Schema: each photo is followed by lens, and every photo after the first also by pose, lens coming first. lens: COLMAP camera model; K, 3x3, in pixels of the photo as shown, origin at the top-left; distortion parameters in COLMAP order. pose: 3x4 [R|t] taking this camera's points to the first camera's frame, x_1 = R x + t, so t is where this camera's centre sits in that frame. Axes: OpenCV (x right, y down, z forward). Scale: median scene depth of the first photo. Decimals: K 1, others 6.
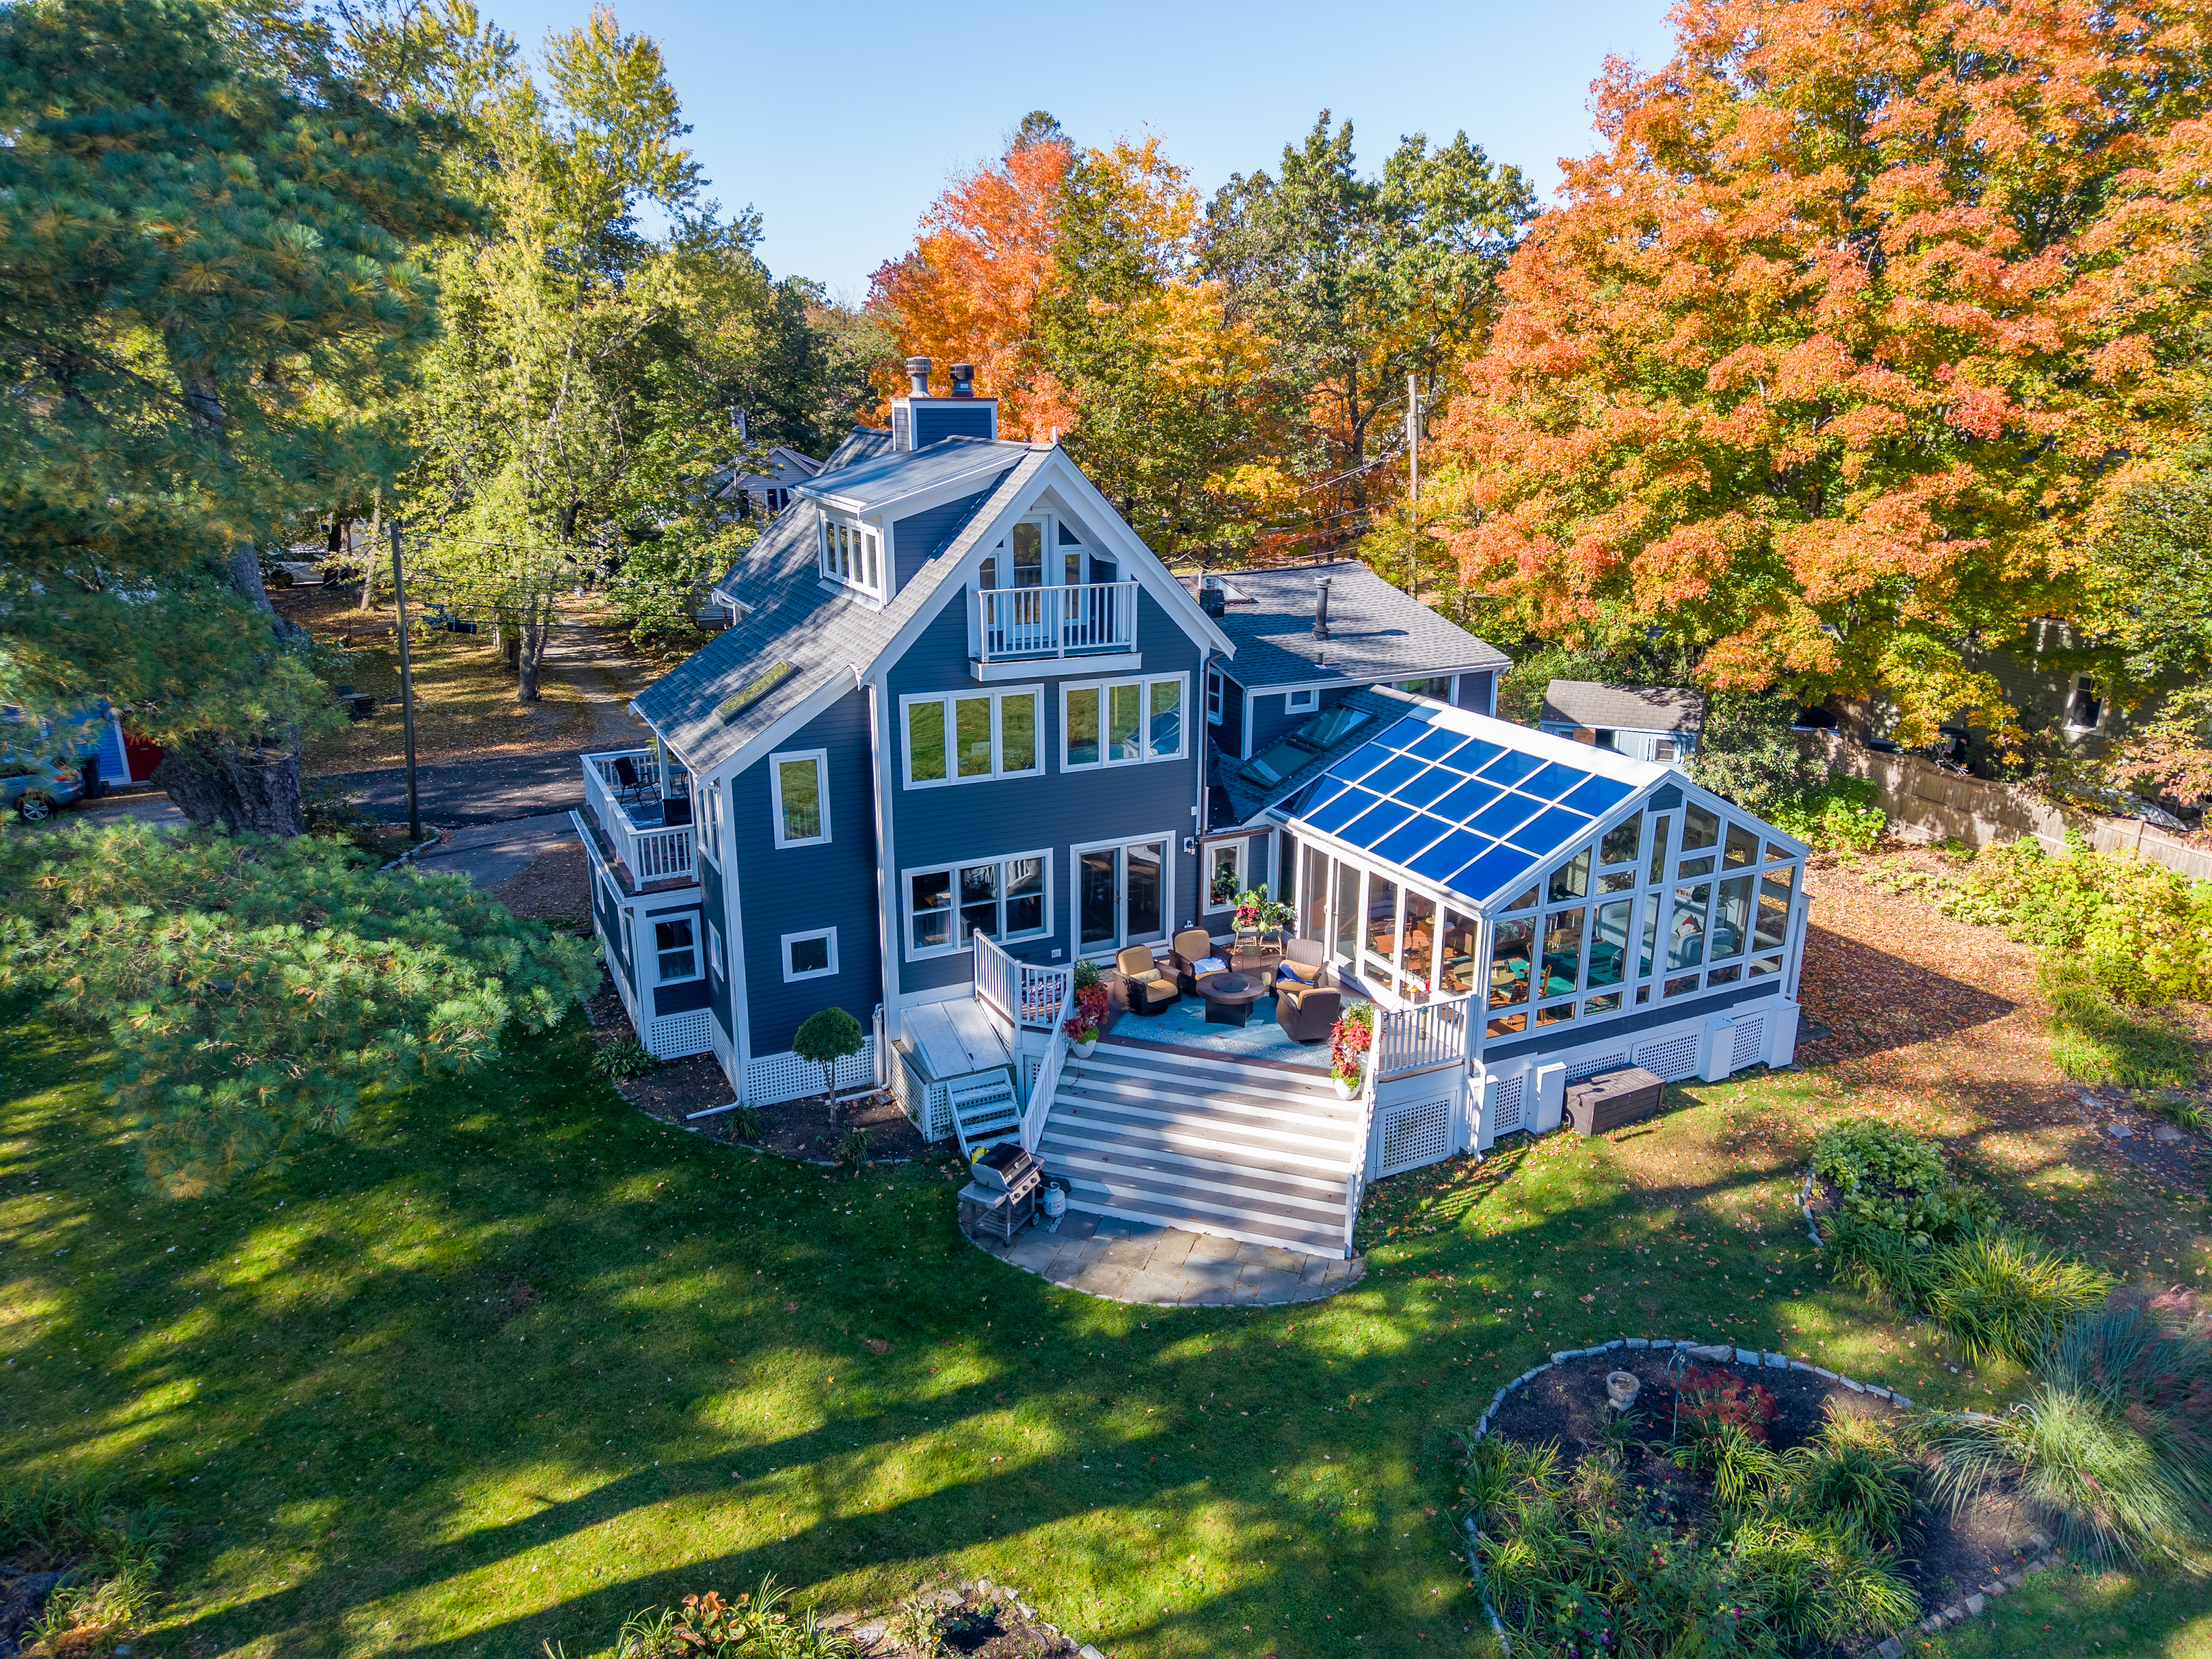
lens RADIAL K [[1514.6, 0, 1120.0], [0, 1514.6, 884.3], [0, 0, 1]] dist [-0.014307, -0.006296]
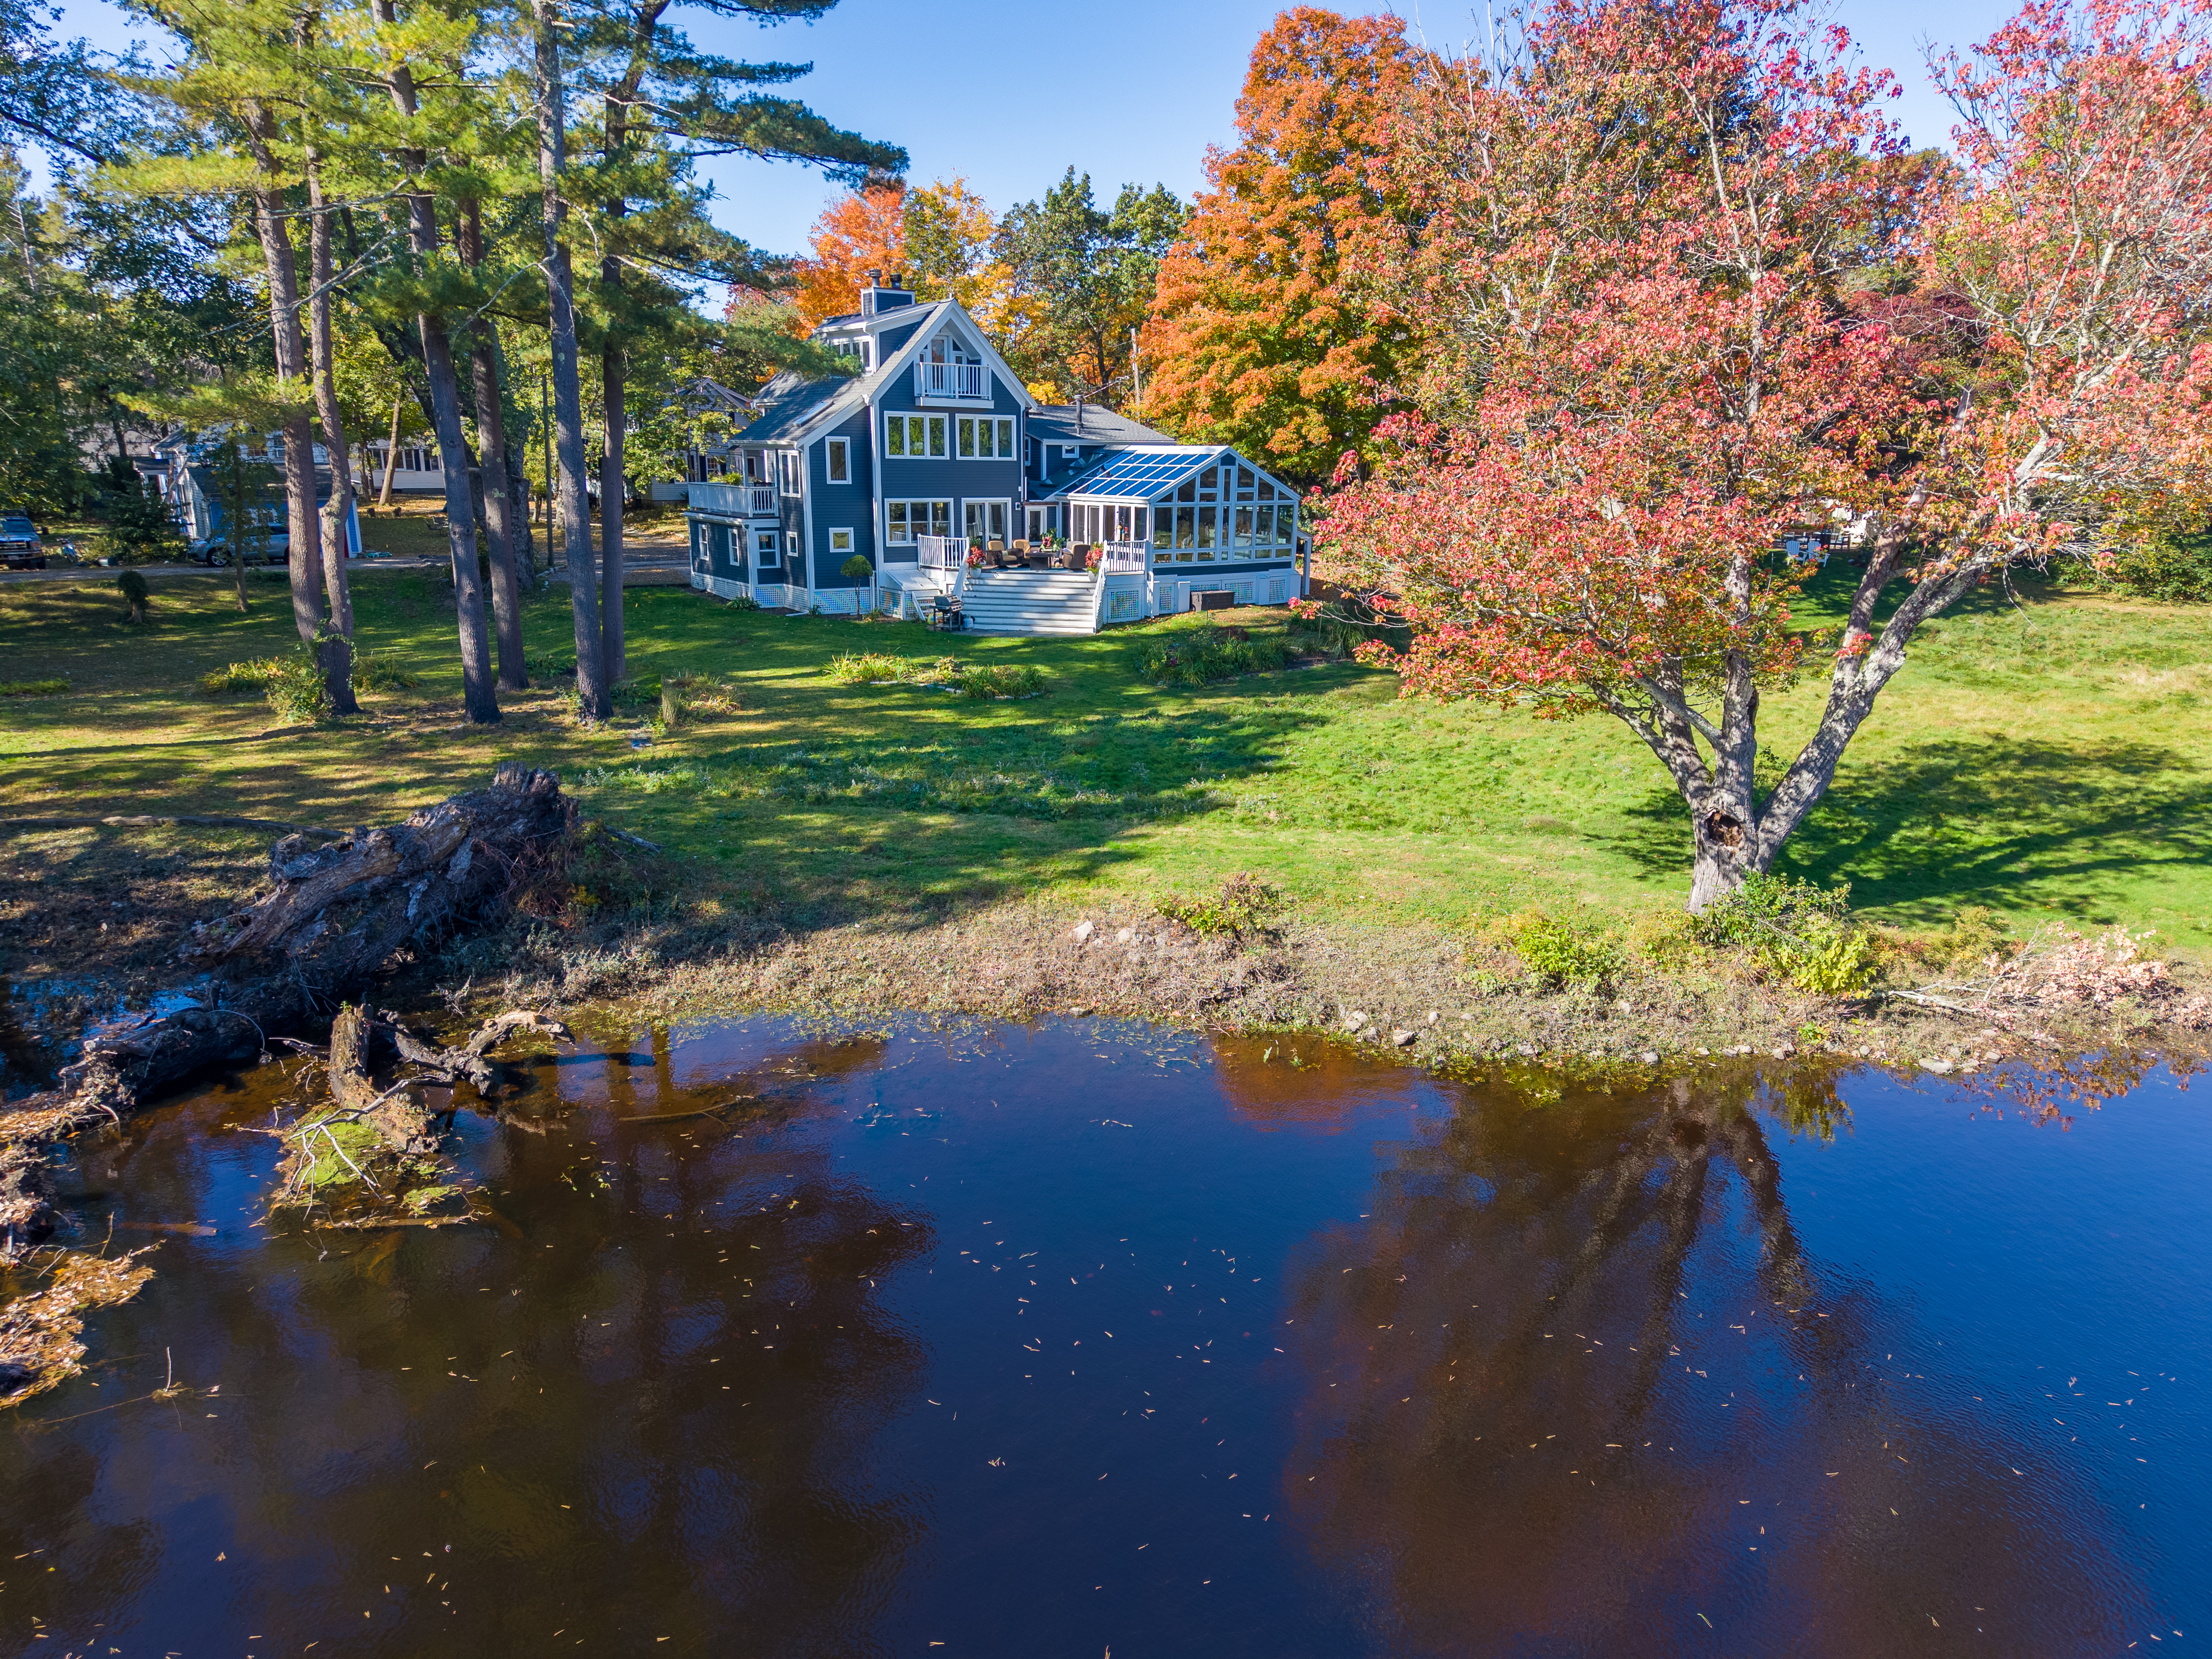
lens RADIAL K [[1517.4, 0, 1179.7], [0, 1517.4, 886.6], [0, 0, 1]] dist [0.035442, -0.014175]
pose [[0.984209, -0.037297, 0.173037, -0.125409], [0.045860, 0.997900, -0.045753, 0.648014], [-0.170967, 0.052966, 0.983852, -1.148655]]
